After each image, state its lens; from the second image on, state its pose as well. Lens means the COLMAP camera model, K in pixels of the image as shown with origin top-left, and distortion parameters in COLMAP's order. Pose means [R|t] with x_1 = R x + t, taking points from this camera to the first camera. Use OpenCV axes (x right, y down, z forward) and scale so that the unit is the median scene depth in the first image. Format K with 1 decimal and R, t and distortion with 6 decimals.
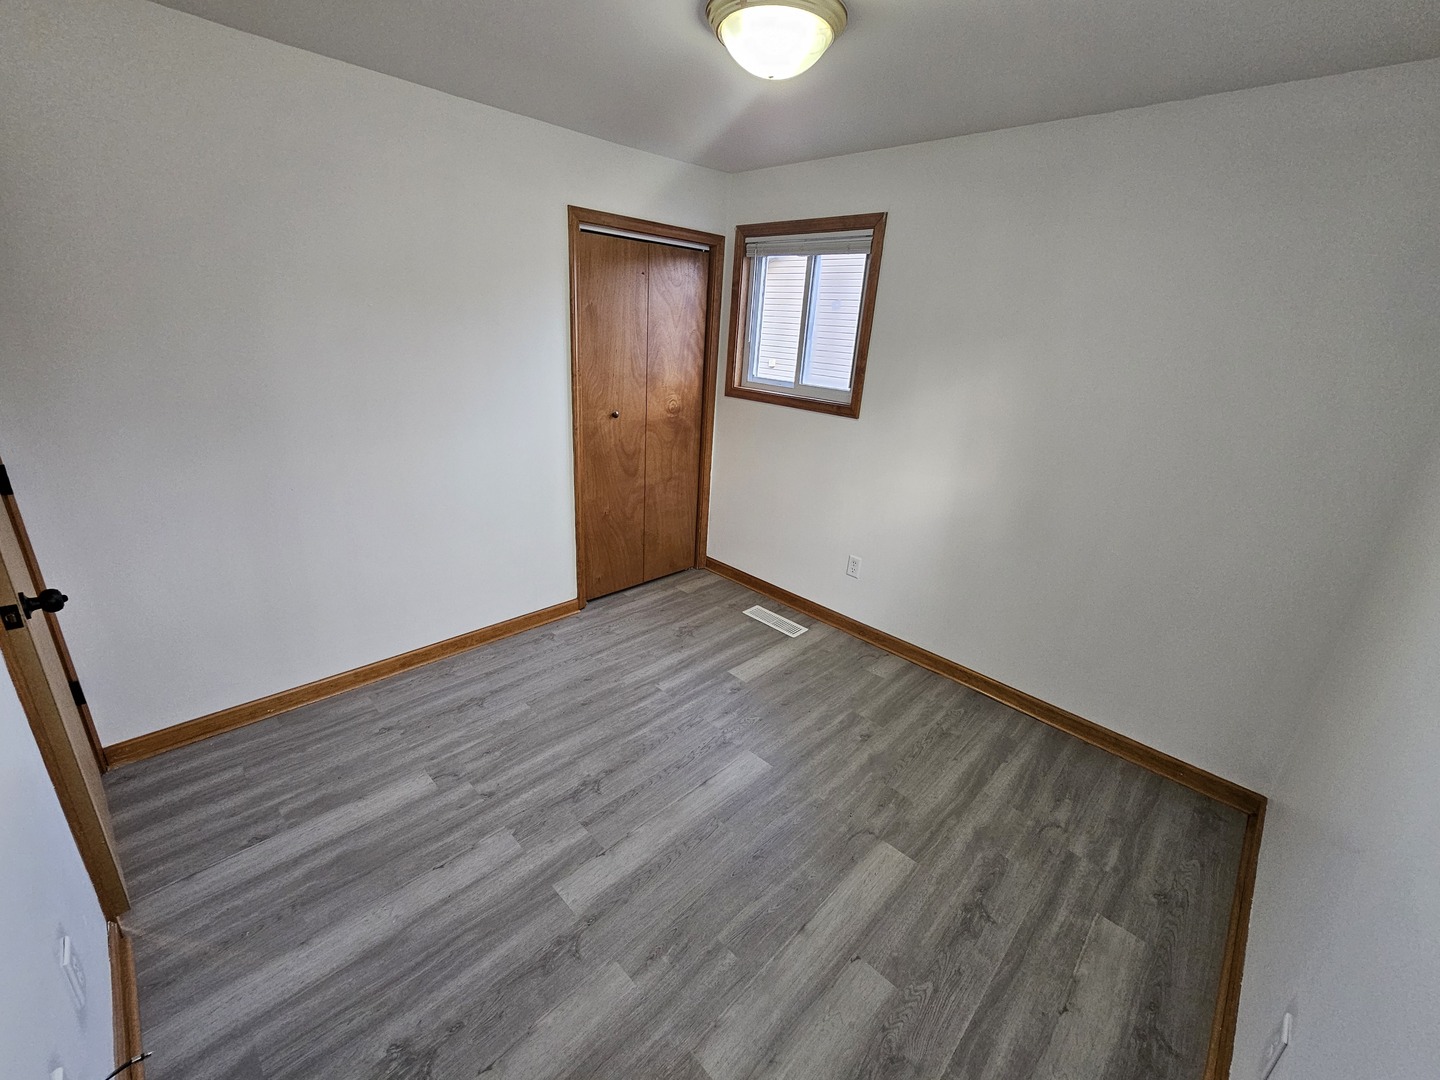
lens RADIAL K [[589.8, 0, 721.4], [0, 589.8, 540.3], [0, 0, 1]] dist [-0.003241, -0.001382]
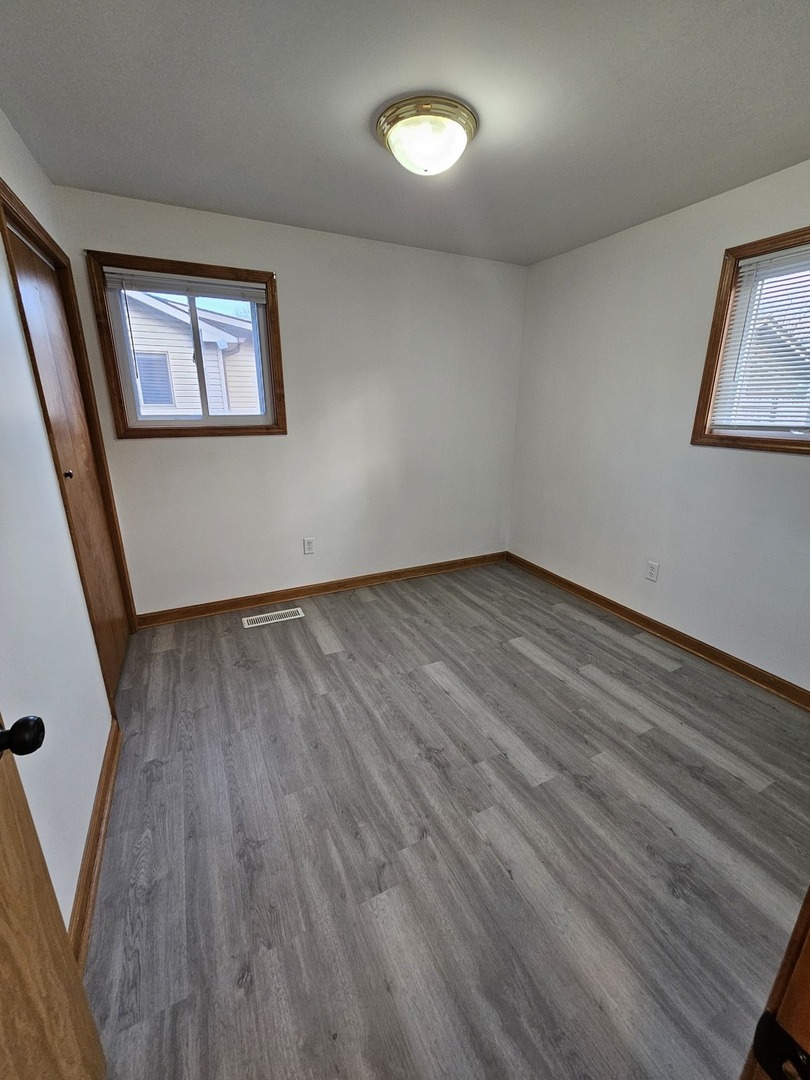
lens RADIAL K [[442.3, 0, 403.9], [0, 442.3, 540.3], [0, 0, 1]] dist [-0.003241, -0.001382]
pose [[0.323749, -0.336585, 0.884250, -0.838087], [0.341282, 0.913209, 0.222655, -0.166899], [-0.882447, 0.229694, 0.410521, 0.589970]]
